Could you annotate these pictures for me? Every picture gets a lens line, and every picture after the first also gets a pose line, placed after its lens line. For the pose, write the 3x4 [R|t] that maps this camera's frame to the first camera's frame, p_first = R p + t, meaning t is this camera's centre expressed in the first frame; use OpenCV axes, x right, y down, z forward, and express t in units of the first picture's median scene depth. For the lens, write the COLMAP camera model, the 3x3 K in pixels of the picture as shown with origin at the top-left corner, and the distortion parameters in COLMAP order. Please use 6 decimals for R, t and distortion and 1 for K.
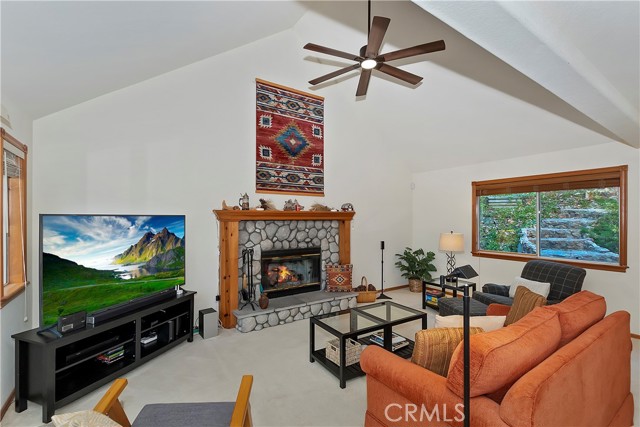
lens RADIAL K [[283.3, 0, 334.7], [0, 283.3, 219.7], [0, 0, 1]] dist [-0.000516, -0.000194]
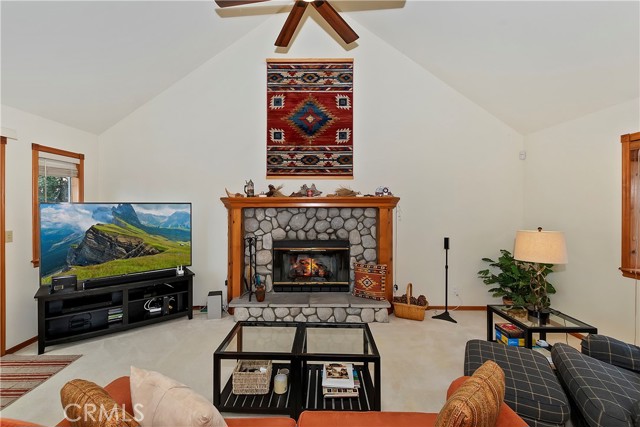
lens RADIAL K [[291.8, 0, 325.7], [0, 291.8, 207.4], [0, 0, 1]] dist [0.001321, -0.000016]
pose [[0.819700, 0.002595, -0.572787, 0.422731], [-0.001750, 0.999996, 0.002027, -0.001068], [0.572790, -0.000659, 0.819702, 0.286978]]
